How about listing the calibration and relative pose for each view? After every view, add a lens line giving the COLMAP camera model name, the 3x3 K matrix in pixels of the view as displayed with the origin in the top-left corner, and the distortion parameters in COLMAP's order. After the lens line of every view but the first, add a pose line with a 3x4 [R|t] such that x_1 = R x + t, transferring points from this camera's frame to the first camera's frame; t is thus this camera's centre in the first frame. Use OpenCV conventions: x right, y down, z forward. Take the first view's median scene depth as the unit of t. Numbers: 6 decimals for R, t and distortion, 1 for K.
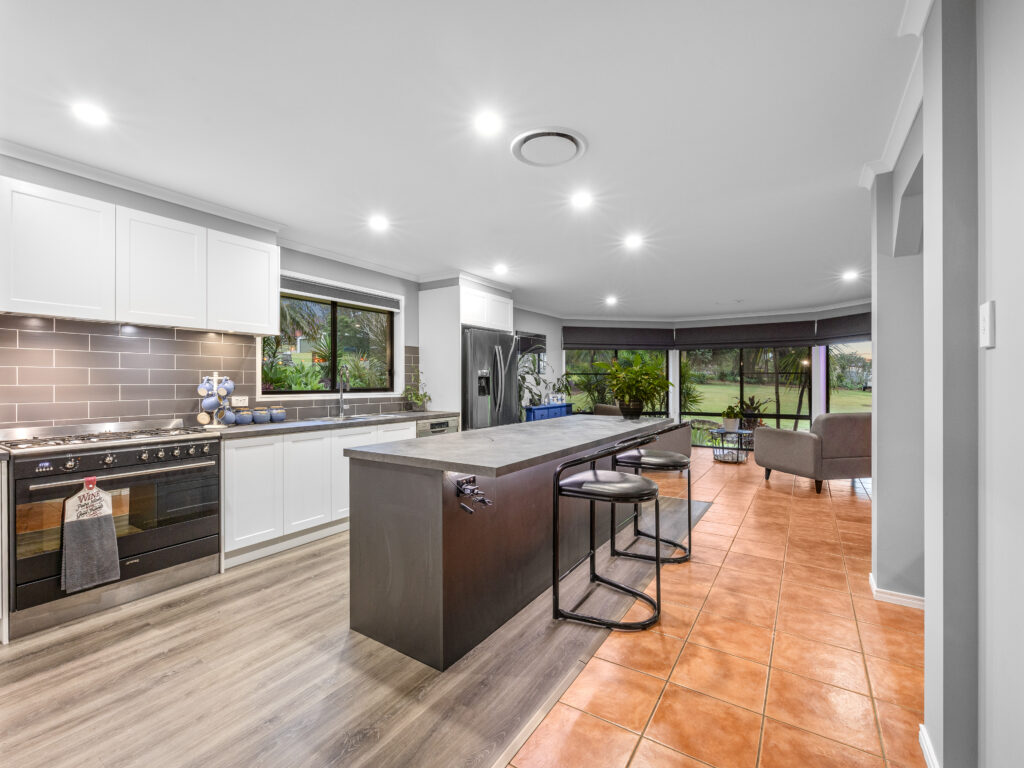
lens RADIAL K [[434.6, 0, 515.6], [0, 434.6, 388.6], [0, 0, 1]] dist [0.000774, -0.000090]
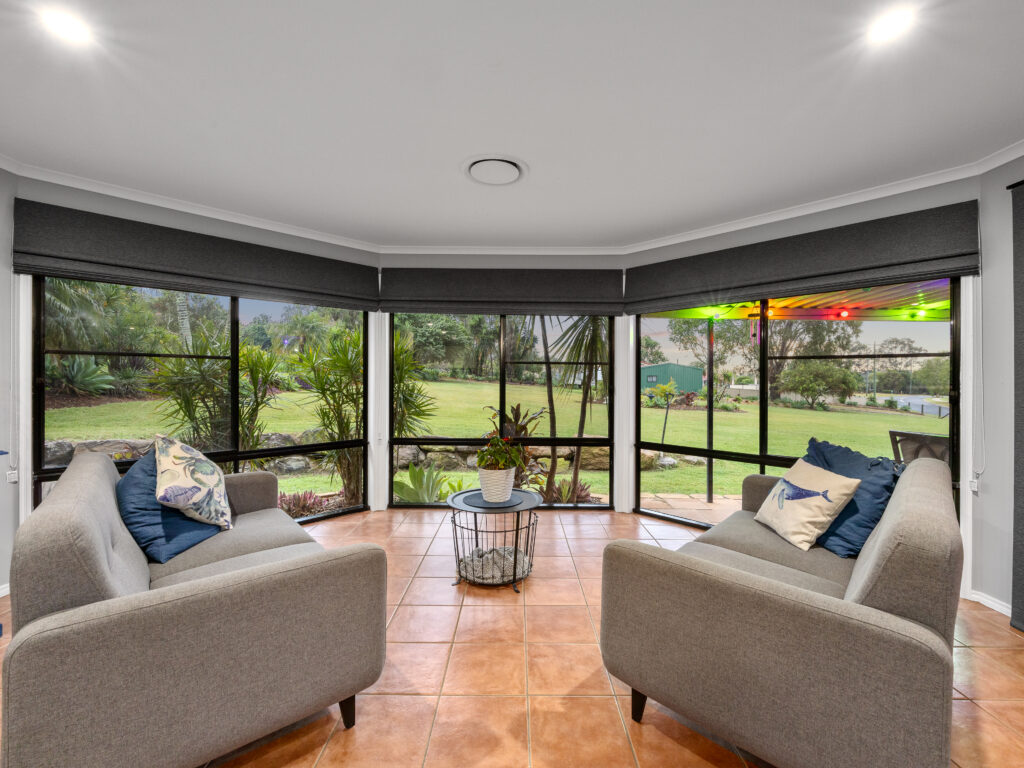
lens RADIAL K [[434.6, 0, 515.6], [0, 434.6, 388.6], [0, 0, 1]] dist [0.000774, -0.000090]
pose [[0.832691, 0.003133, 0.553728, 0.230973], [-0.008402, 0.999940, 0.006976, -0.007305], [-0.553674, -0.010462, 0.832668, 0.528080]]
